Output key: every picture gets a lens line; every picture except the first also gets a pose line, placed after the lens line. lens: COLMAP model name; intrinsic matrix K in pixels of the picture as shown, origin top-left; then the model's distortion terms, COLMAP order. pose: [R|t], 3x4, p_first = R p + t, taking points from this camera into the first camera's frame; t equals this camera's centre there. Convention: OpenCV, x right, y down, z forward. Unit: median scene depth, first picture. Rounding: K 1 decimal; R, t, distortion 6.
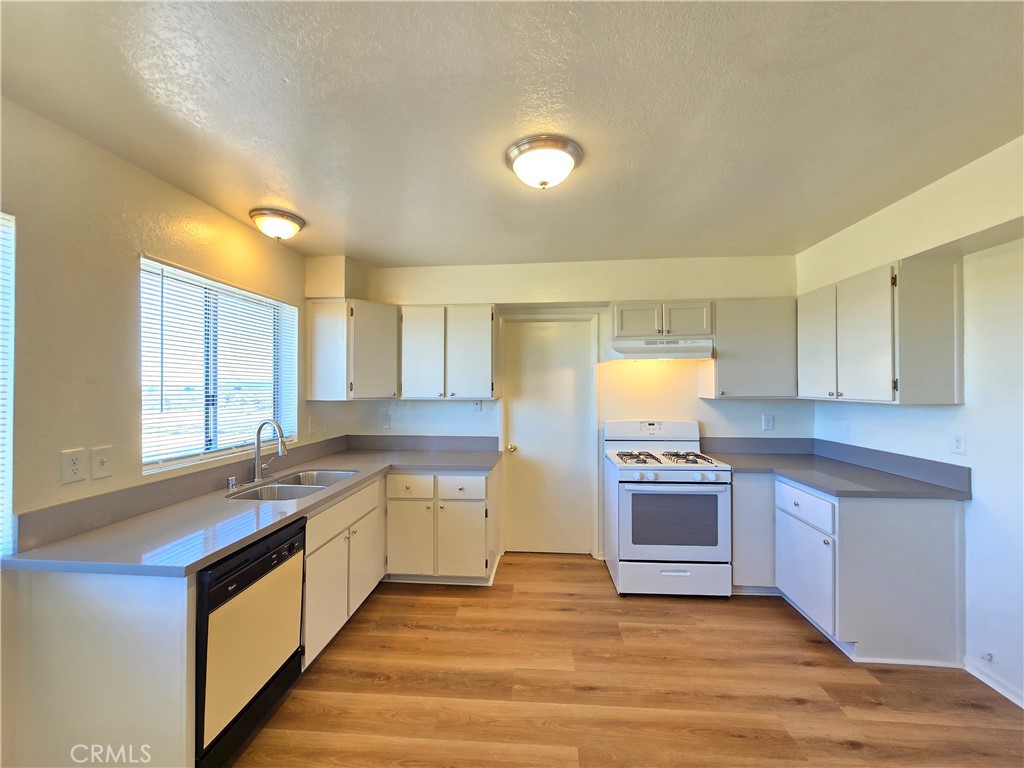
lens RADIAL K [[420.6, 0, 512.6], [0, 420.6, 381.9], [0, 0, 1]] dist [0.000999, -0.000335]
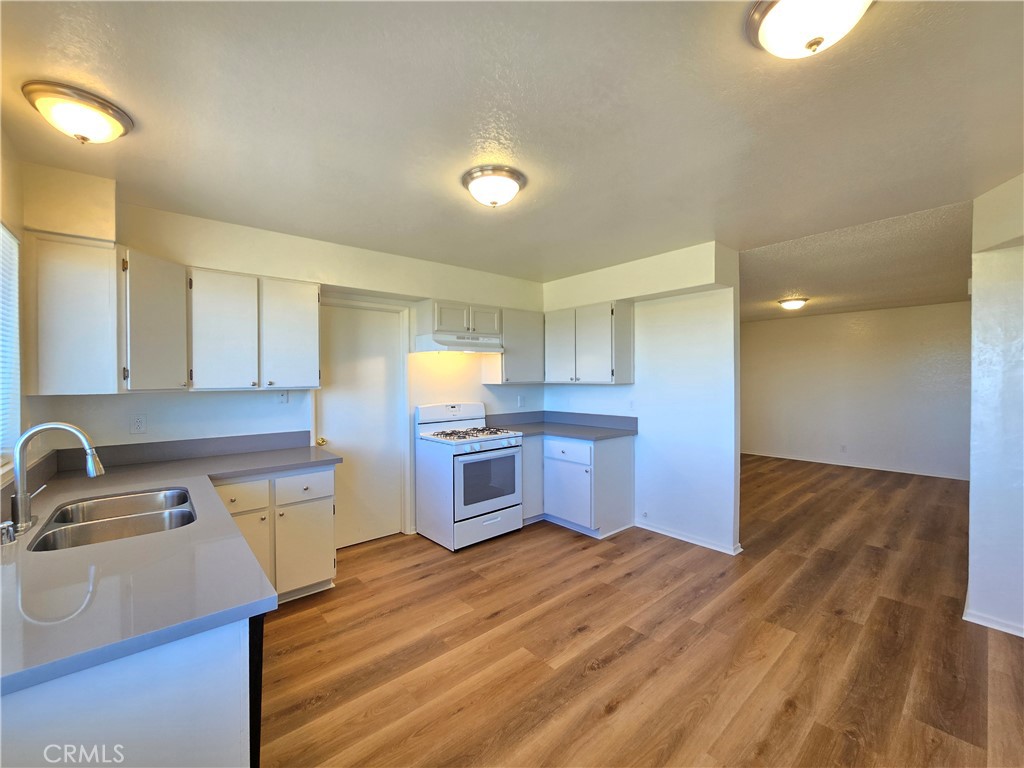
lens RADIAL K [[420.6, 0, 512.6], [0, 420.6, 381.9], [0, 0, 1]] dist [0.000999, -0.000335]
pose [[0.701981, -0.010118, 0.712124, -0.470864], [-0.000756, 0.999888, 0.014952, 0.015503], [-0.712196, -0.011034, 0.701894, 0.068326]]
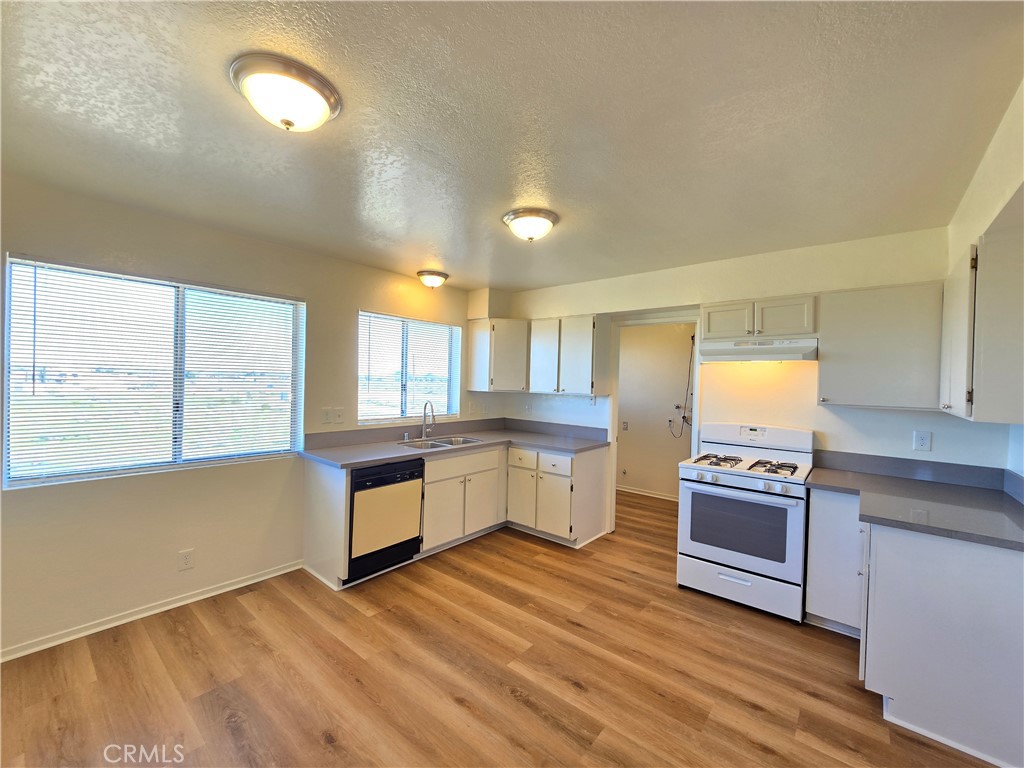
lens RADIAL K [[420.6, 0, 512.6], [0, 420.6, 381.9], [0, 0, 1]] dist [0.000999, -0.000335]
pose [[0.814291, 0.025579, -0.579893, 0.525721], [-0.020869, 0.999673, 0.014790, -0.011026], [0.580081, 0.000058, 0.814559, -0.102504]]
